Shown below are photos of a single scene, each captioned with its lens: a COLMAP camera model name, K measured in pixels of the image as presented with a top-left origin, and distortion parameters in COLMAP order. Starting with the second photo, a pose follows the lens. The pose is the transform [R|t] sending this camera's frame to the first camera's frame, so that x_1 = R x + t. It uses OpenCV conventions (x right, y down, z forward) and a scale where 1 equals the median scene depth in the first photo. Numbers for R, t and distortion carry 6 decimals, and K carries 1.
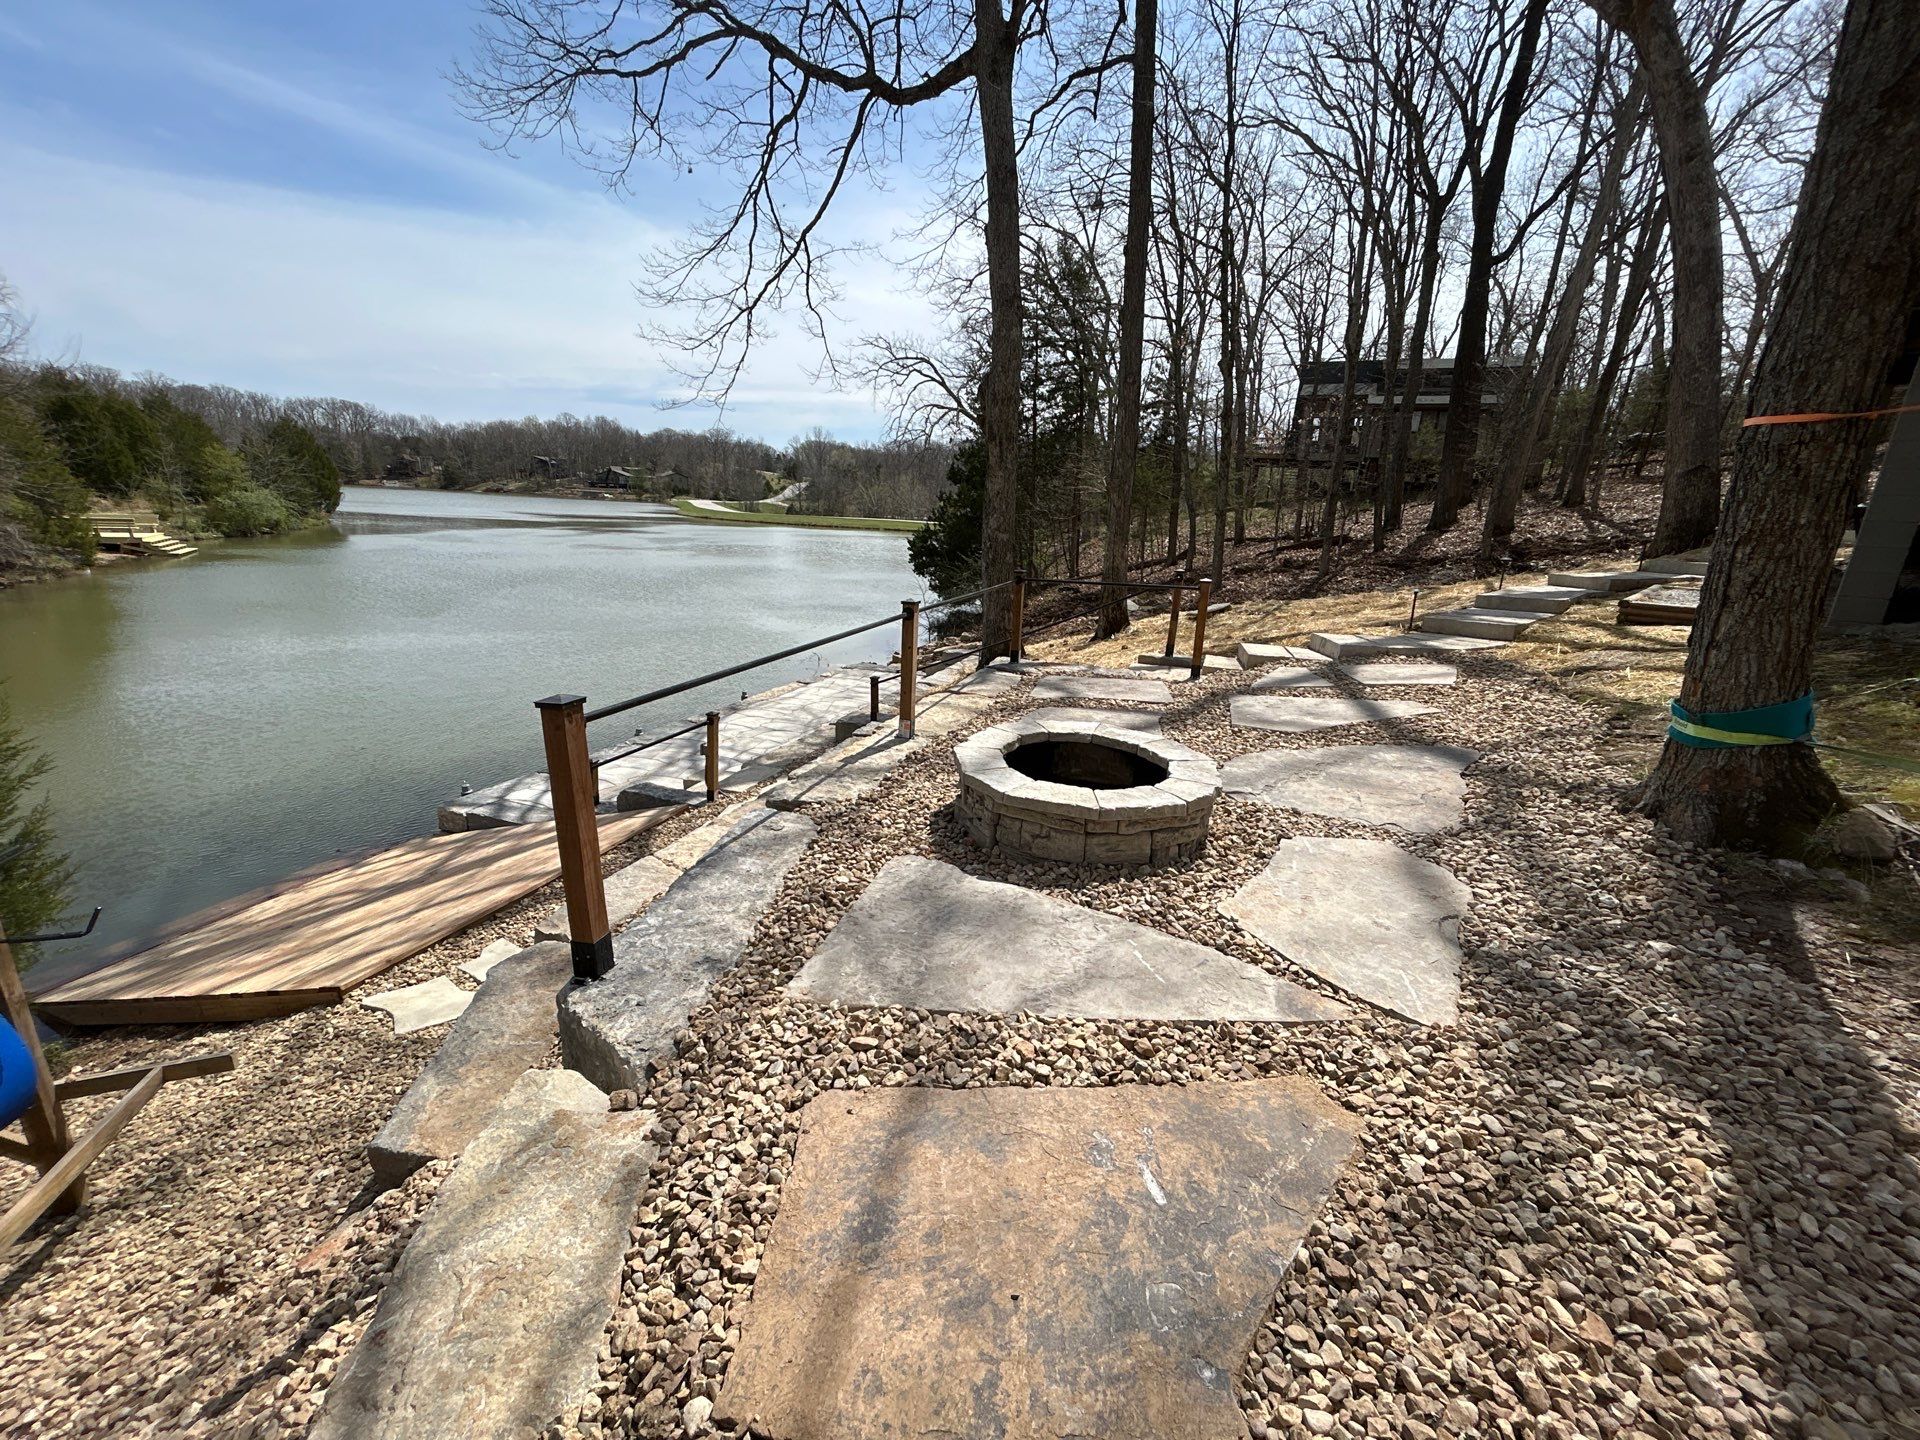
lens RADIAL K [[766.4, 0, 960.0], [0, 766.4, 720.0], [0, 0, 1]] dist [-0.001496, 0.000652]
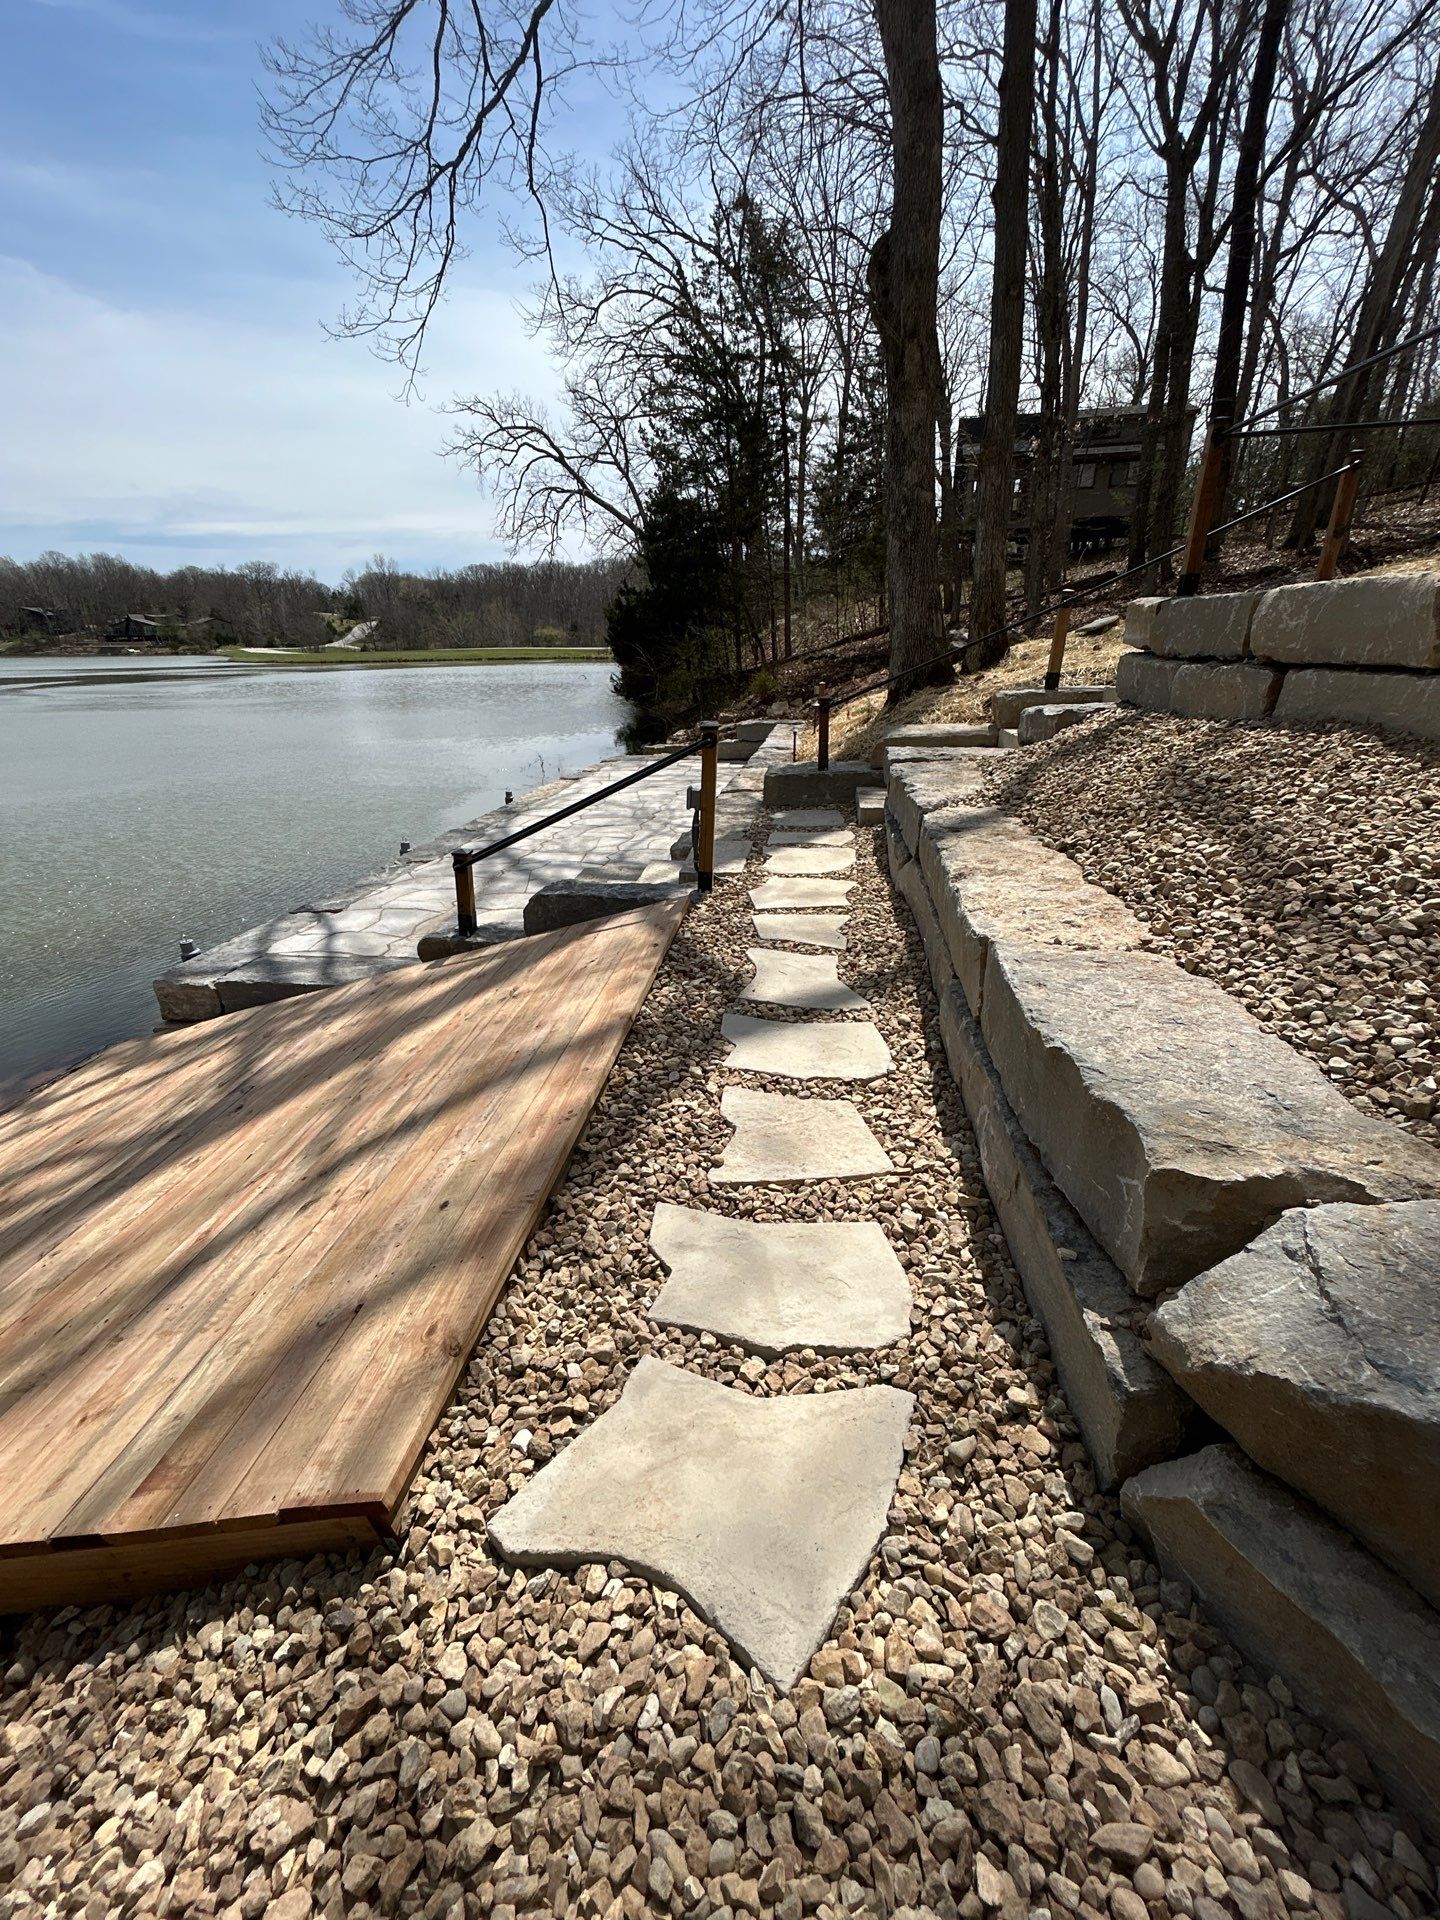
lens RADIAL K [[766.4, 0, 722.7], [0, 766.4, 955.3], [0, 0, 1]] dist [-0.001496, 0.000652]
pose [[0.974687, -0.141681, 0.172952, -0.072587], [0.119868, 0.984151, 0.130682, 0.013968], [-0.188726, -0.106643, 0.976222, 0.074916]]
